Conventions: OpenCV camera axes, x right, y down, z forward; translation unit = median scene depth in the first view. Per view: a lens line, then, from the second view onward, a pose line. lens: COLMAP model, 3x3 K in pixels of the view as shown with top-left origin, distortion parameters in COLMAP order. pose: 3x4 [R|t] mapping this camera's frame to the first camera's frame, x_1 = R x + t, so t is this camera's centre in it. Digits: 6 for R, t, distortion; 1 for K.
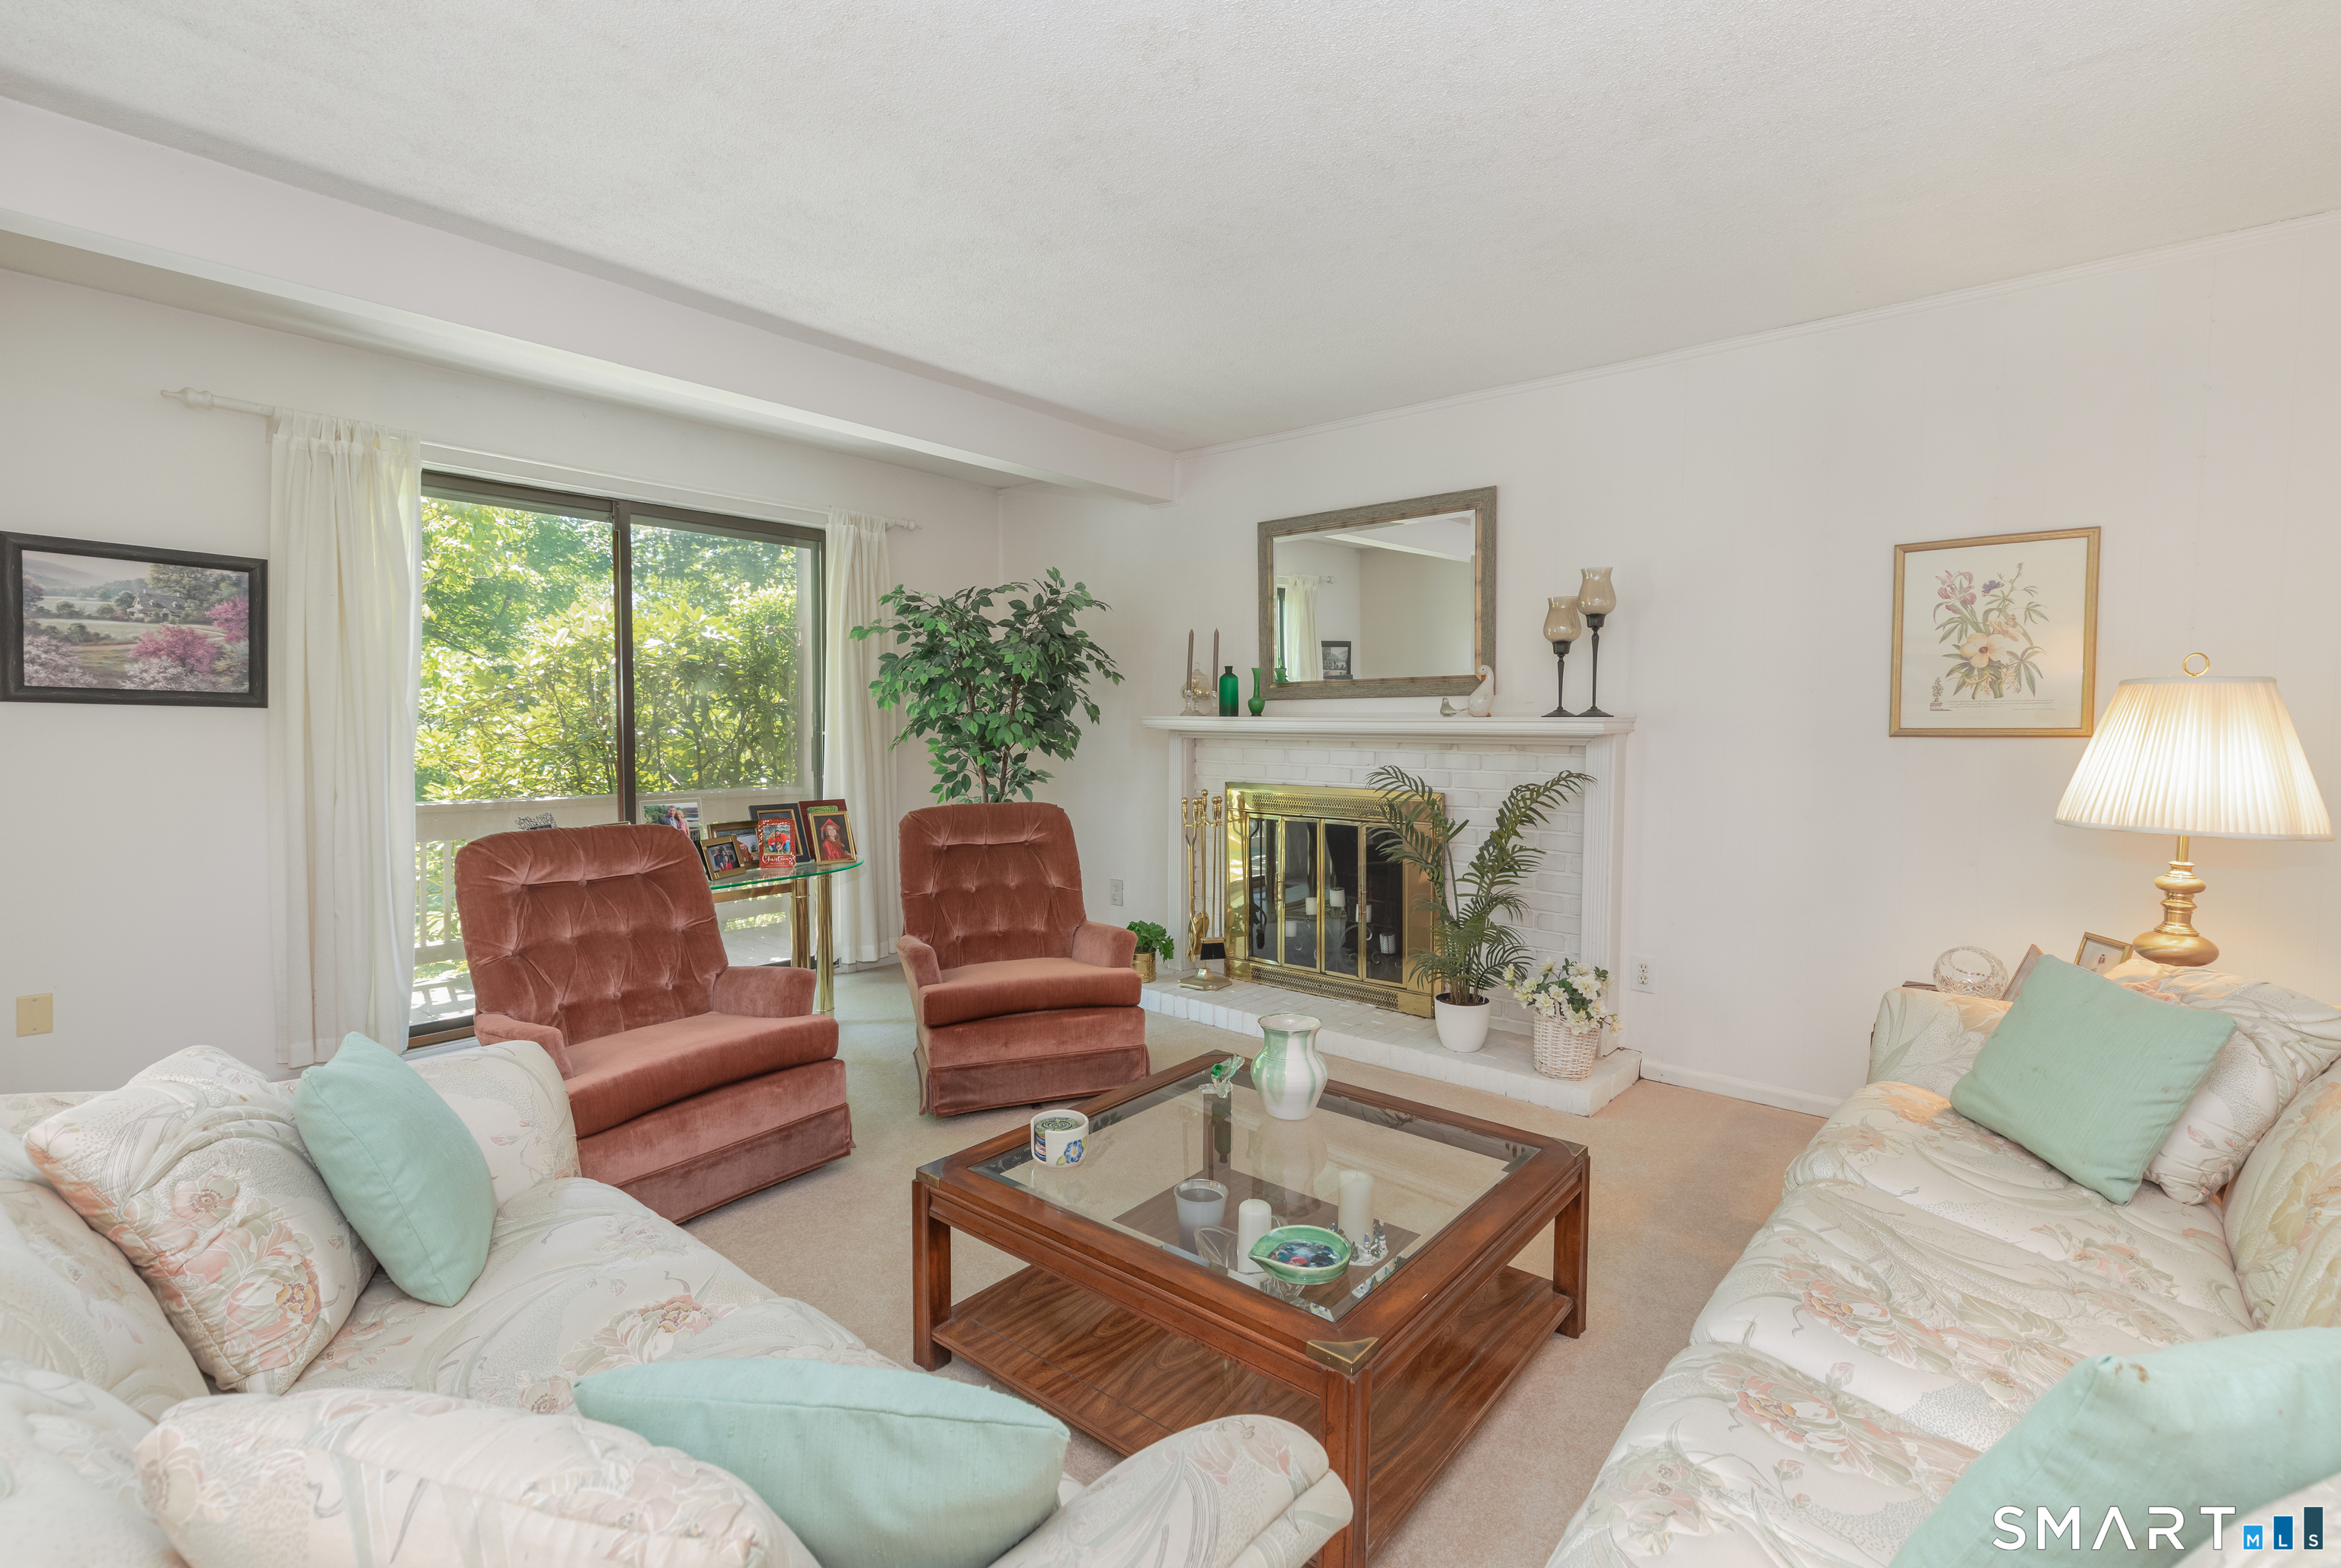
lens RADIAL K [[1053.1, 0, 1182.0], [0, 1053.1, 772.7], [0, 0, 1]] dist [0.000954, -0.001105]
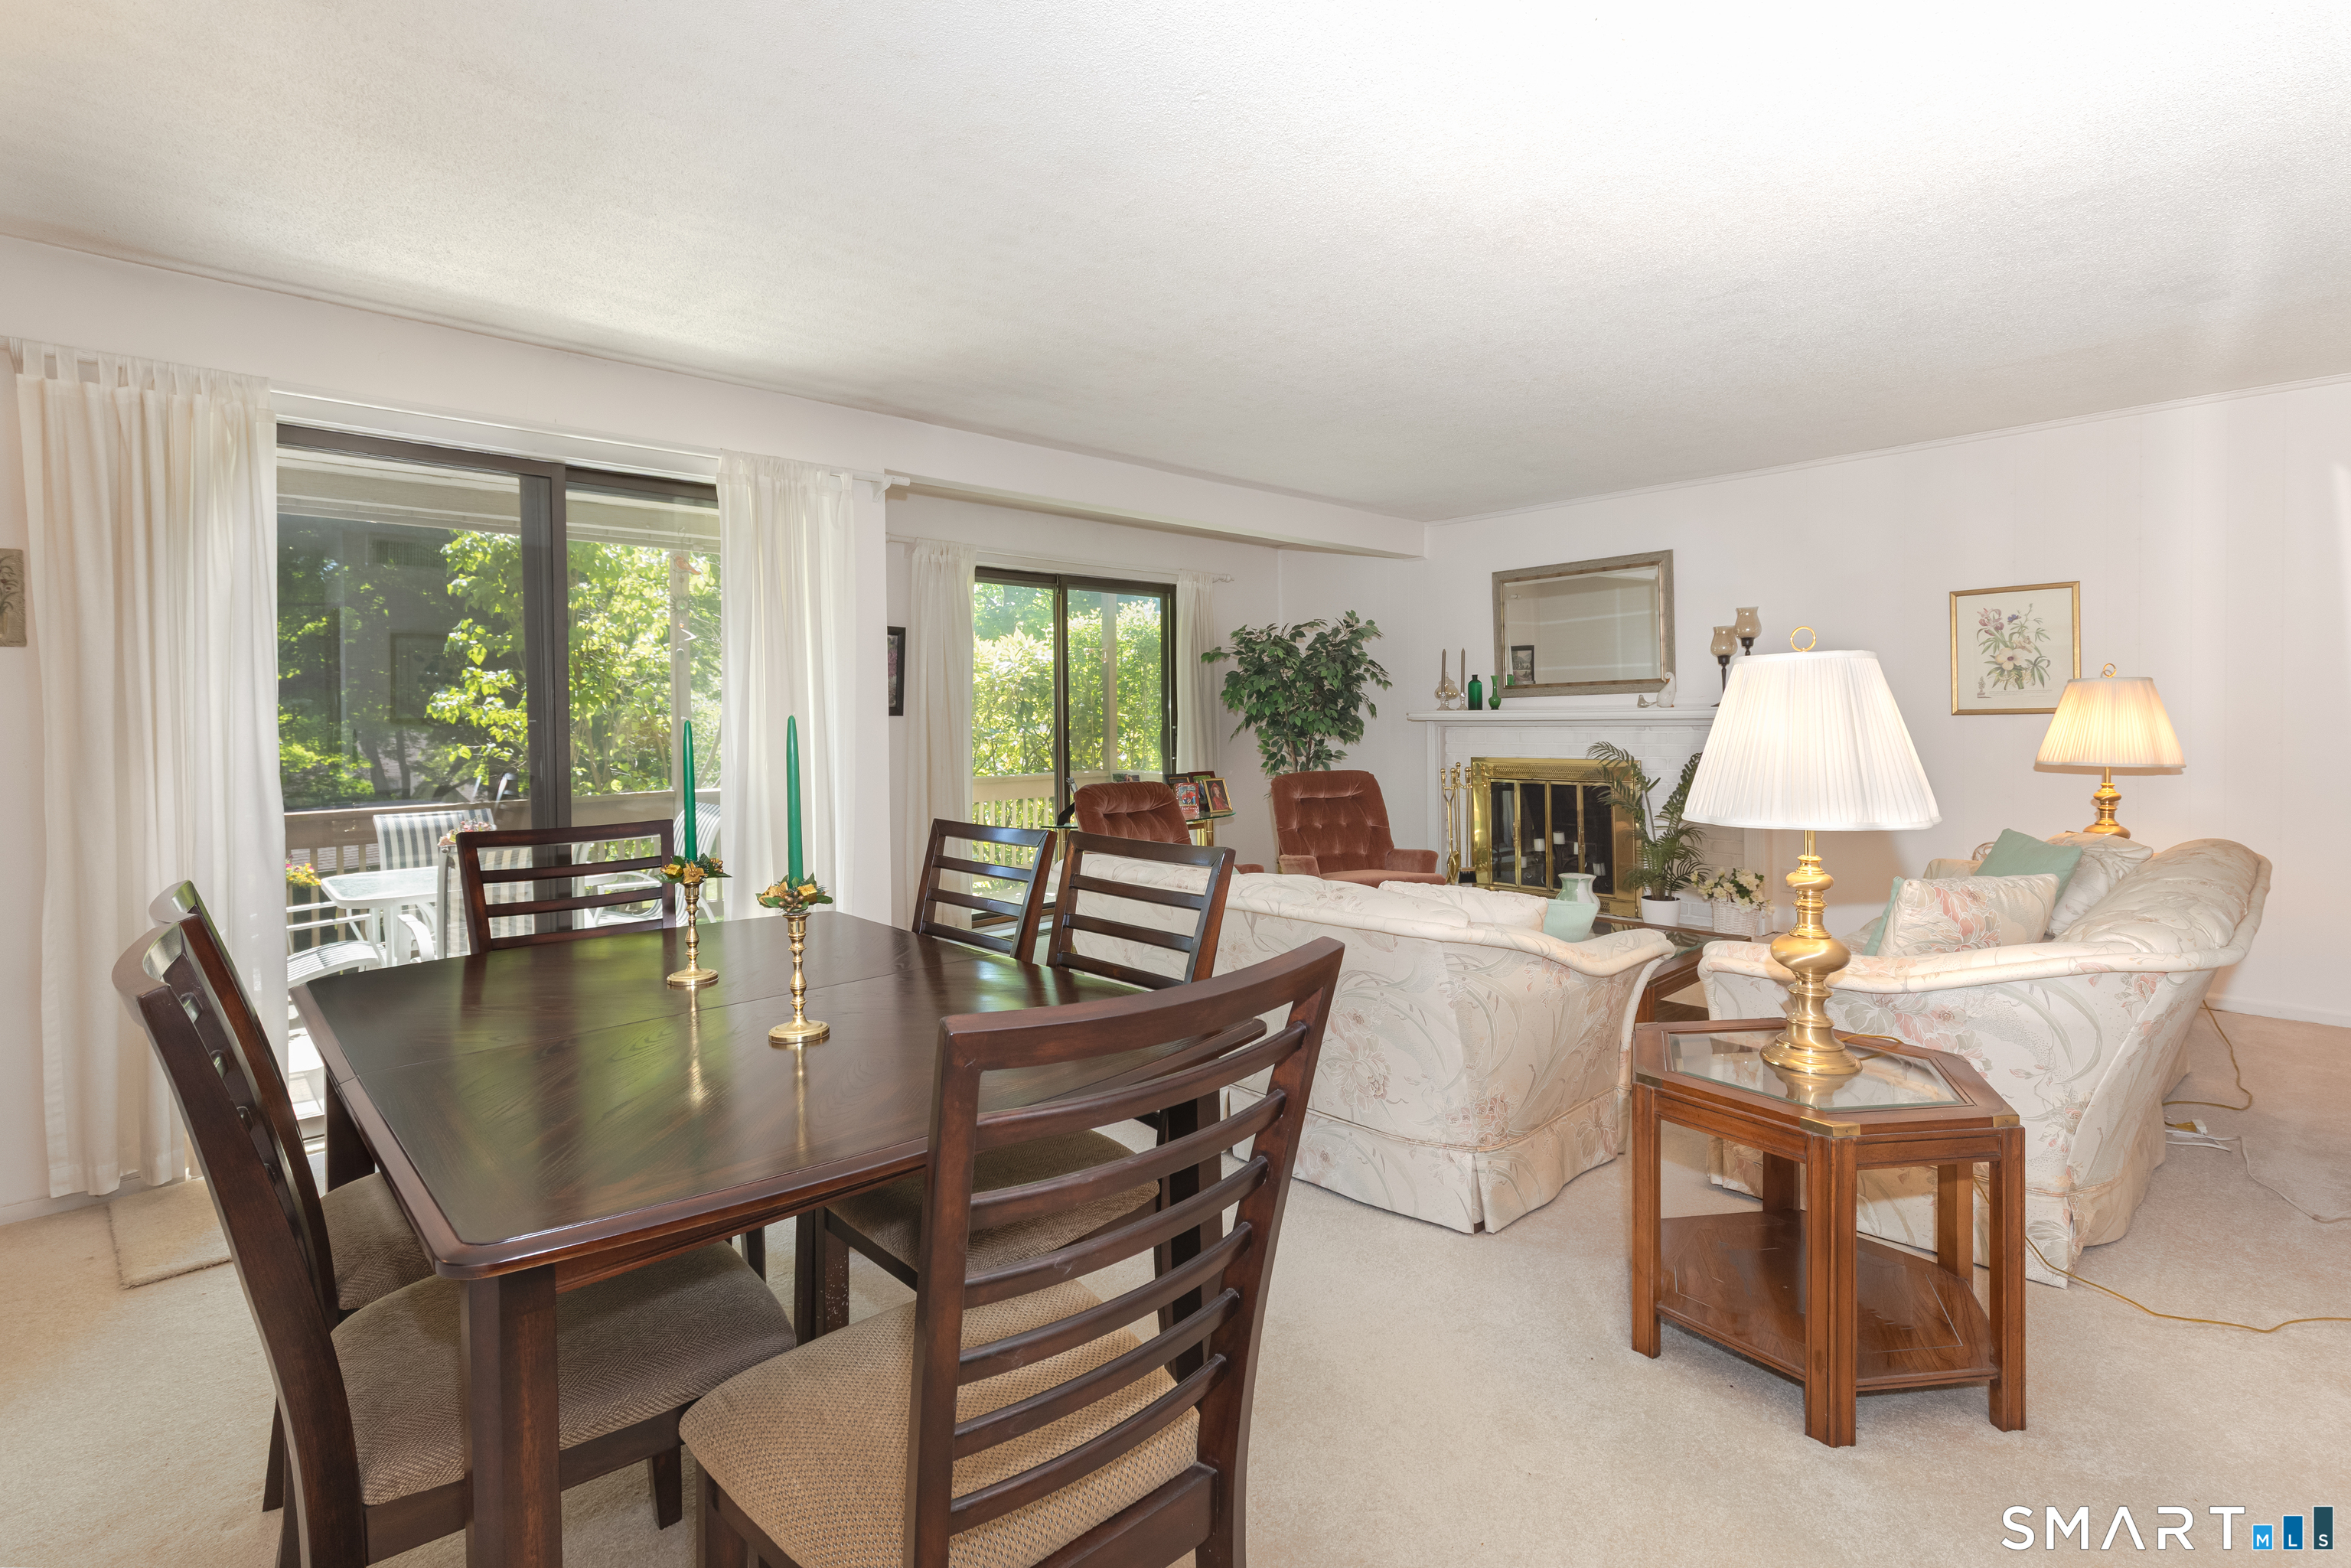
lens RADIAL K [[1087.9, 0, 1169.1], [0, 1087.9, 727.2], [0, 0, 1]] dist [0.002949, 0.000048]
pose [[0.992418, -0.016563, -0.121790, -0.214125], [0.011605, 0.999079, -0.041300, 0.028423], [0.122362, 0.039573, 0.991696, -0.570595]]
